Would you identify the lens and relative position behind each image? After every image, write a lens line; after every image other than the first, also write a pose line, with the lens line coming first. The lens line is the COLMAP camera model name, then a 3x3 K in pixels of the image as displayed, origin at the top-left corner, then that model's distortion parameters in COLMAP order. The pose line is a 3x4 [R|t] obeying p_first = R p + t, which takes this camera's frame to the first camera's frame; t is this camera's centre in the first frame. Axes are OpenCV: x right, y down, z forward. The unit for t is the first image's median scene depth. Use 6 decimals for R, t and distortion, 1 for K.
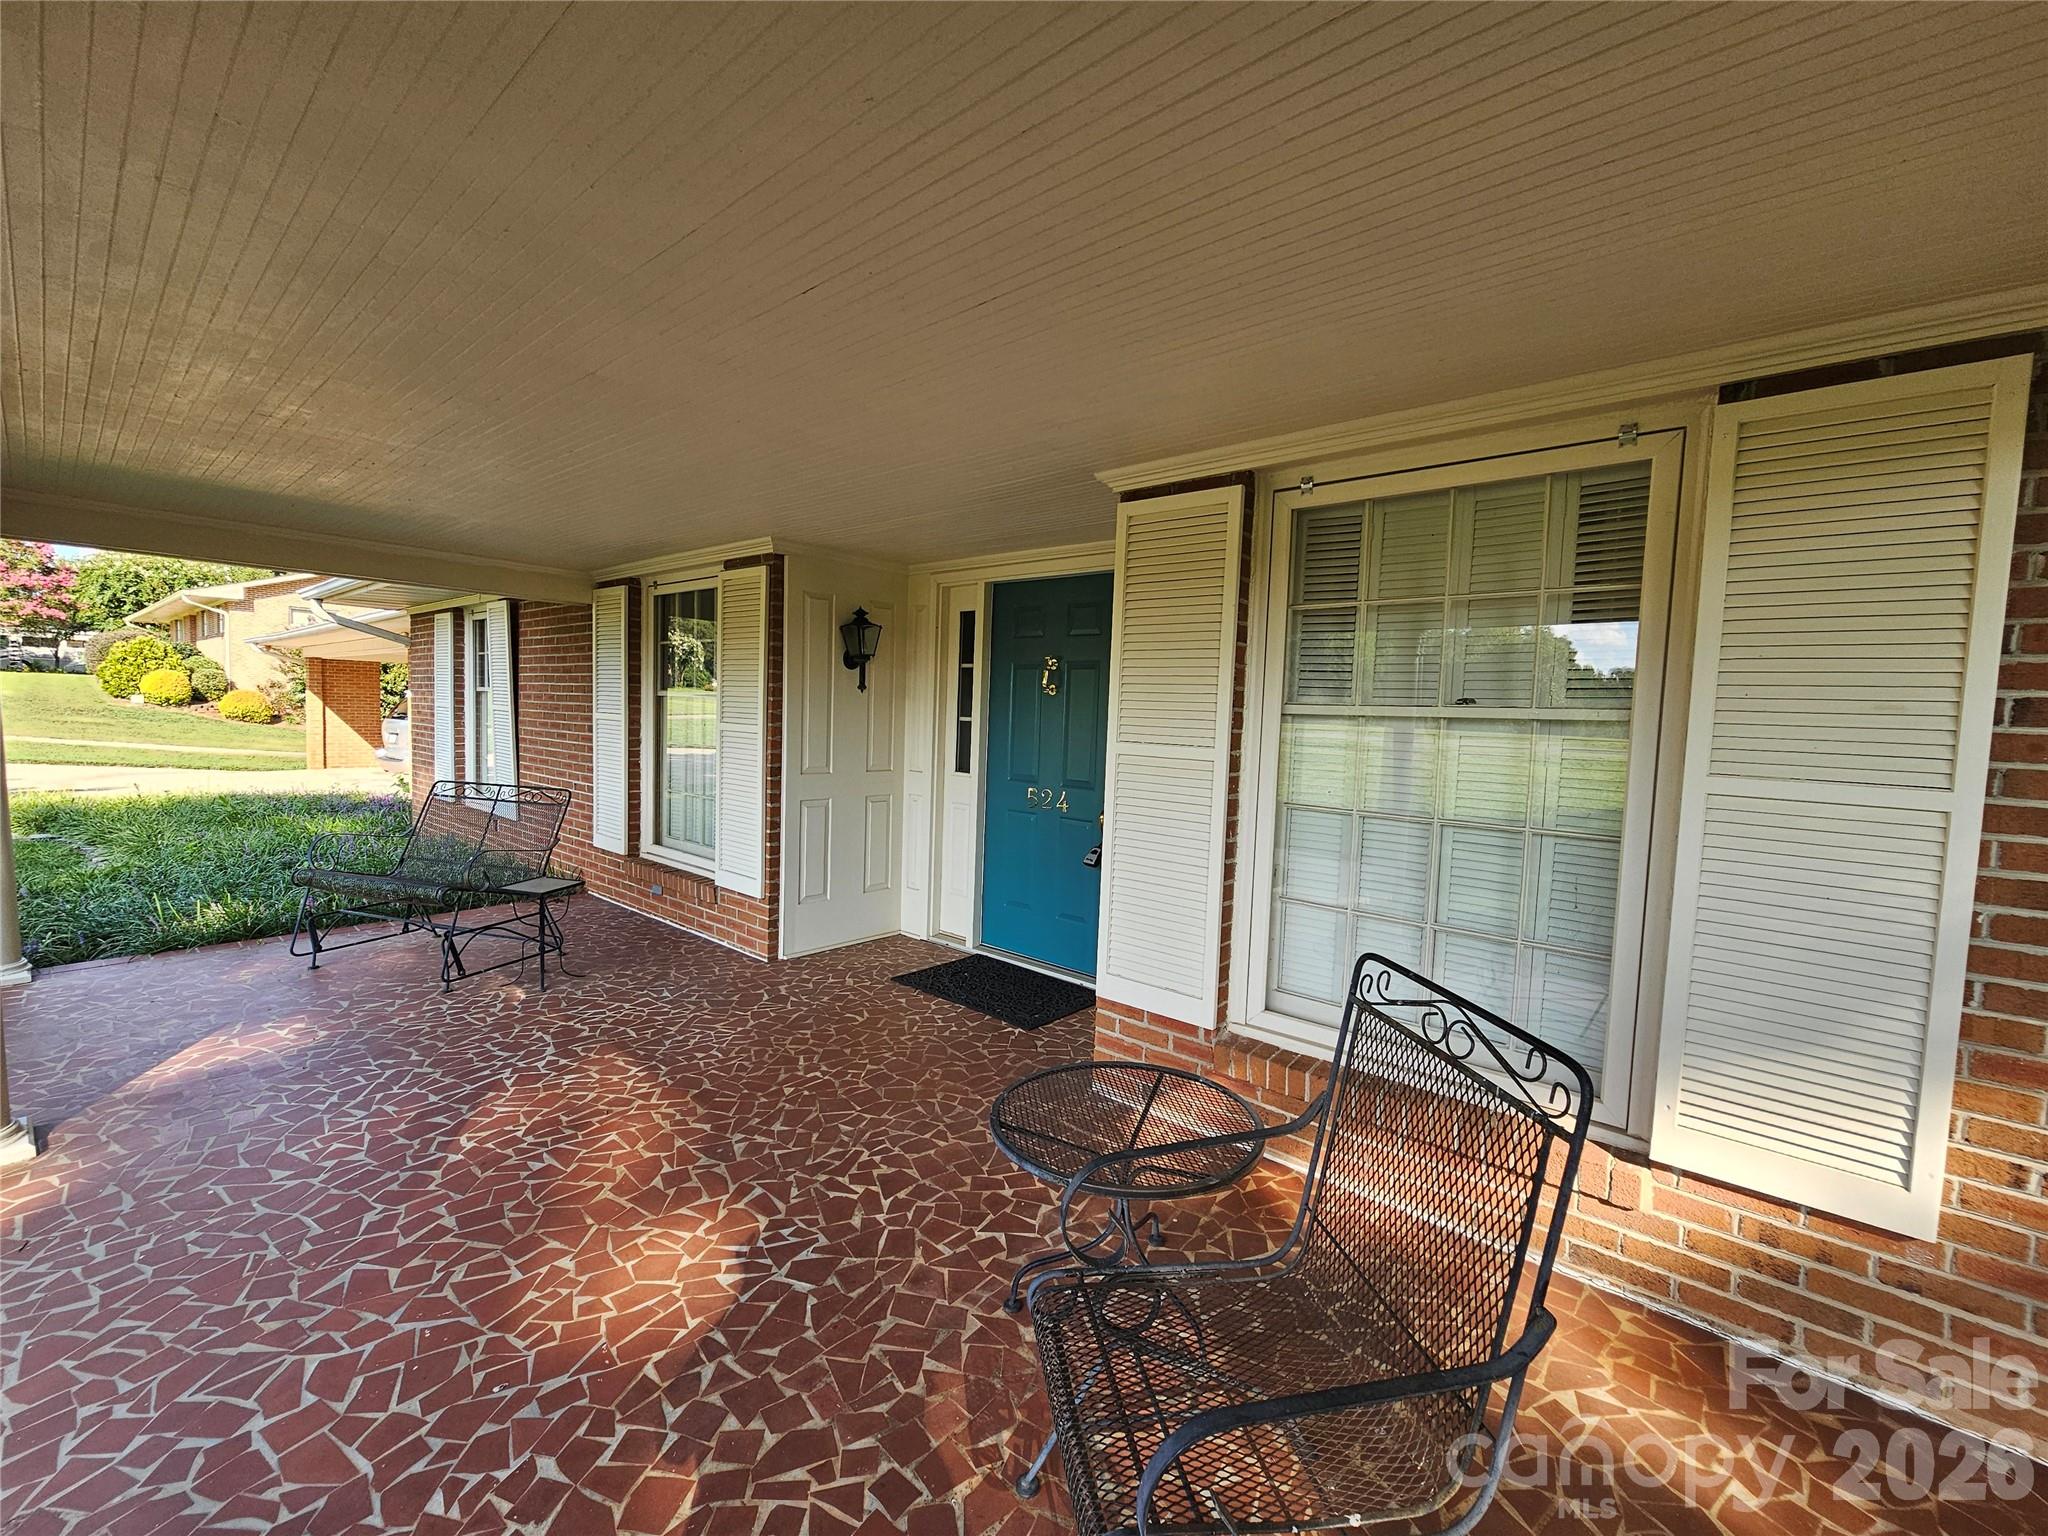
lens RADIAL K [[831.3, 0, 1018.0], [0, 831.3, 765.4], [0, 0, 1]] dist [0.004074, 0.000600]
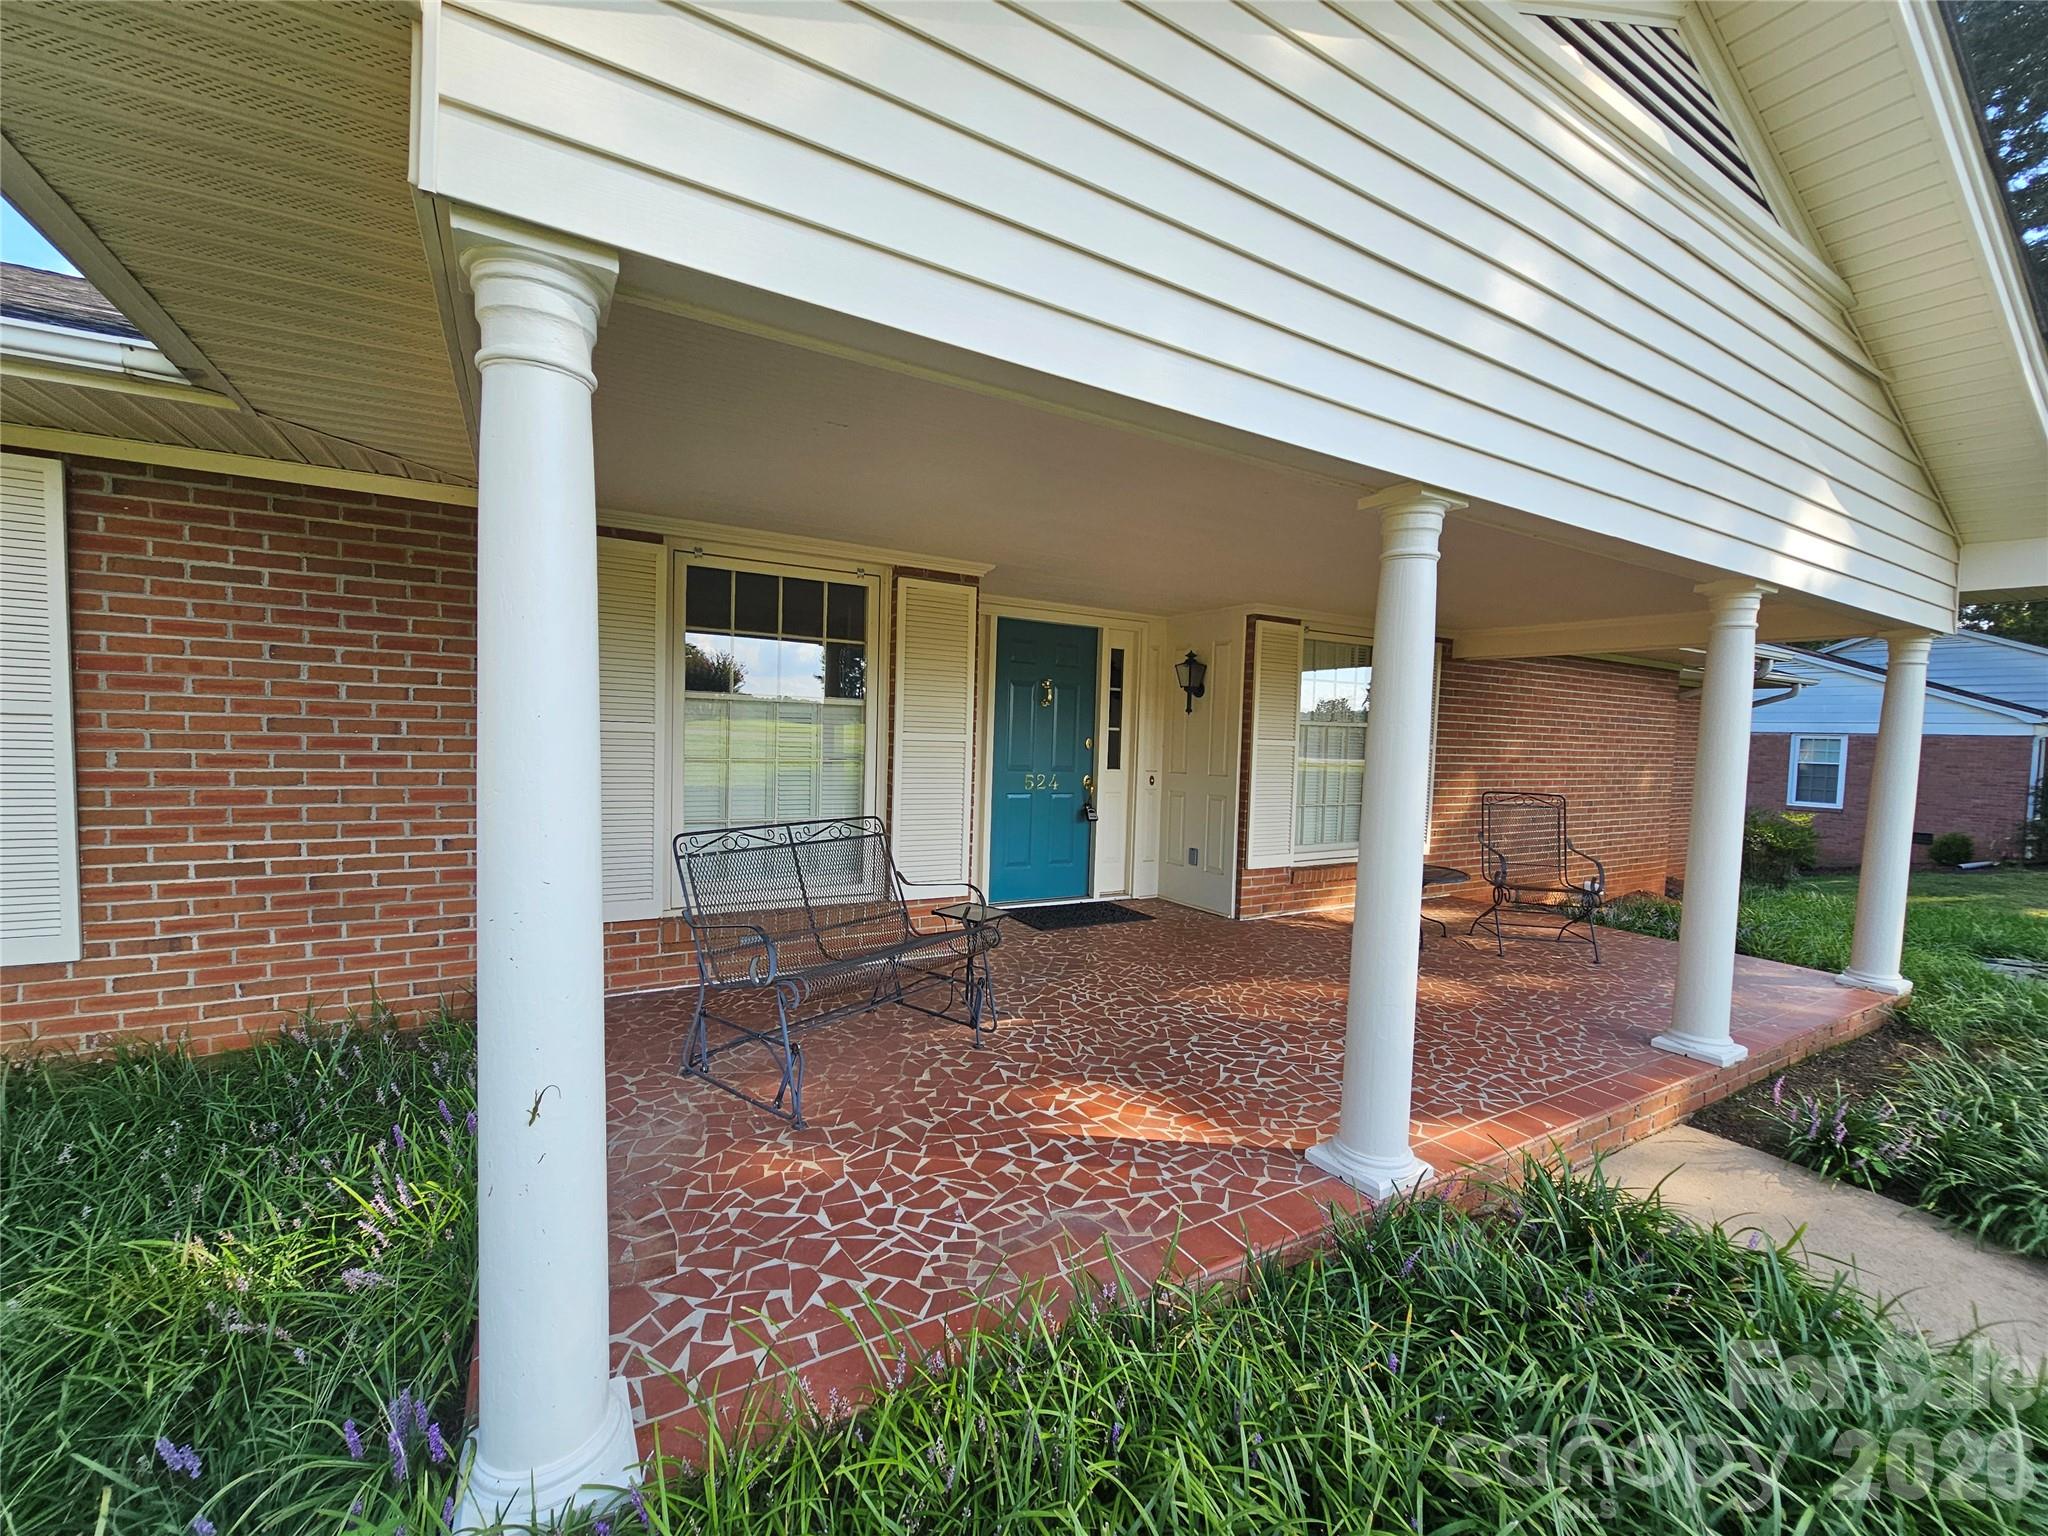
lens RADIAL K [[831.3, 0, 1014.8], [0, 831.3, 769.9], [0, 0, 1]] dist [0.004074, 0.000600]
pose [[0.334172, -0.071727, 0.939779, -1.896040], [0.035134, 0.997355, 0.063629, -0.101162], [-0.941857, 0.011756, 0.335808, 0.844444]]
